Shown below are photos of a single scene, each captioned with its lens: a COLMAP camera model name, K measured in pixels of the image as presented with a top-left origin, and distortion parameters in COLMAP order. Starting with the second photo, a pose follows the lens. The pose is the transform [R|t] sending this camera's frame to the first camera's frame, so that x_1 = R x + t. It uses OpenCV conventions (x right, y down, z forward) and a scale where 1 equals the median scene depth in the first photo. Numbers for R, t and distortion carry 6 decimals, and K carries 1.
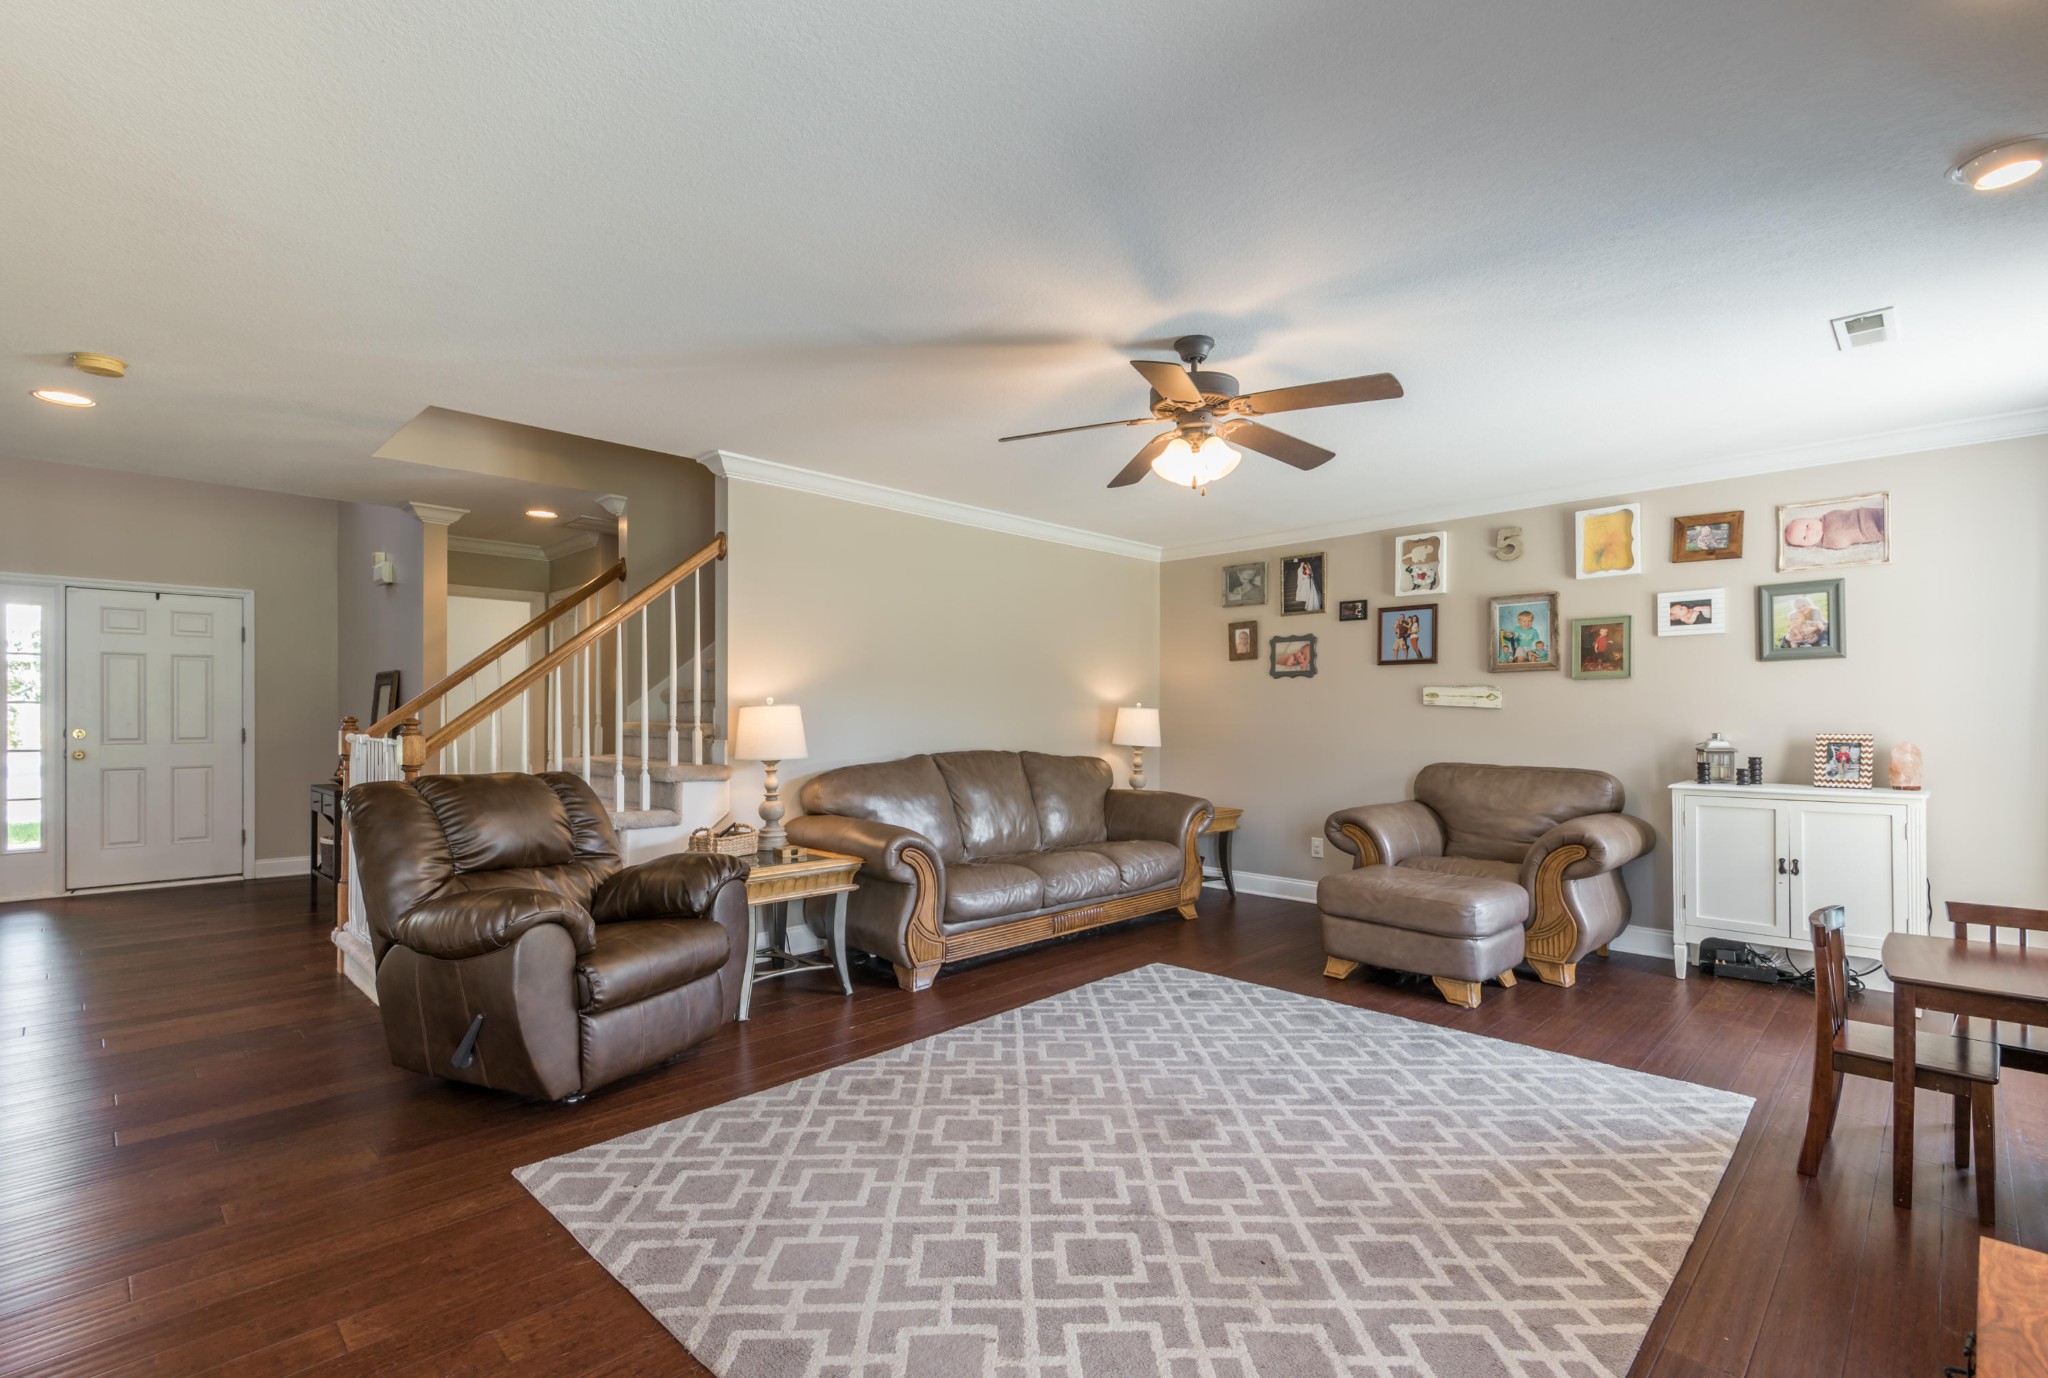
lens RADIAL K [[937.1, 0, 1018.9], [0, 937.1, 714.3], [0, 0, 1]] dist [0.019759, -0.000900]
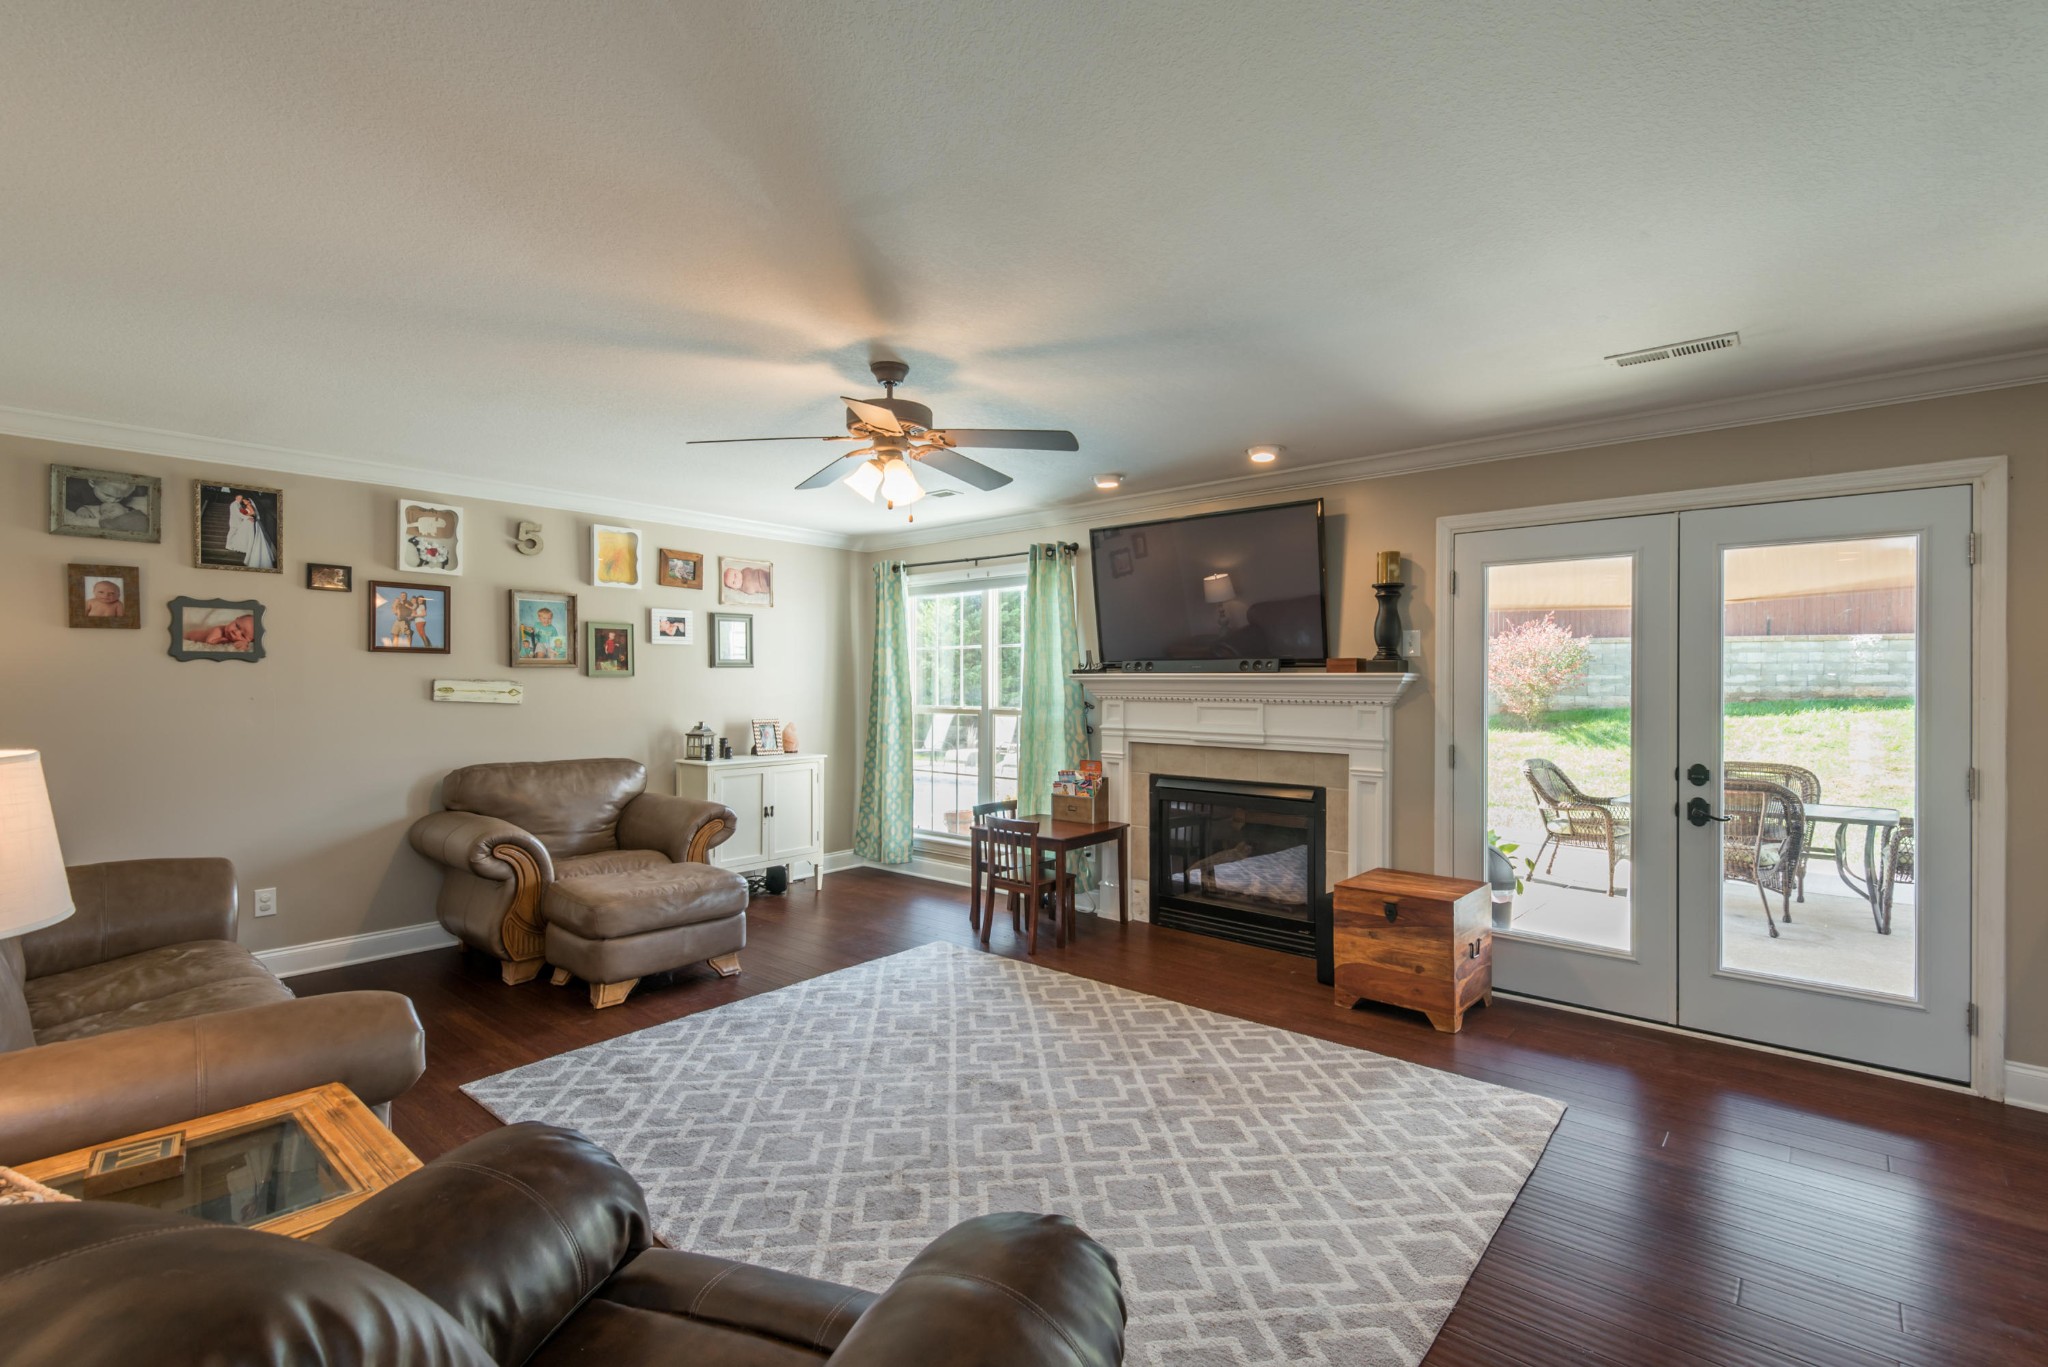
lens RADIAL K [[925.1, 0, 1019.1], [0, 925.1, 690.3], [0, 0, 1]] dist [0.033282, -0.016814]
pose [[-0.066874, -0.008226, 0.997728, -0.592299], [-0.003772, 0.999961, 0.007991, -0.036492], [-0.997754, -0.003229, -0.066903, 0.659228]]
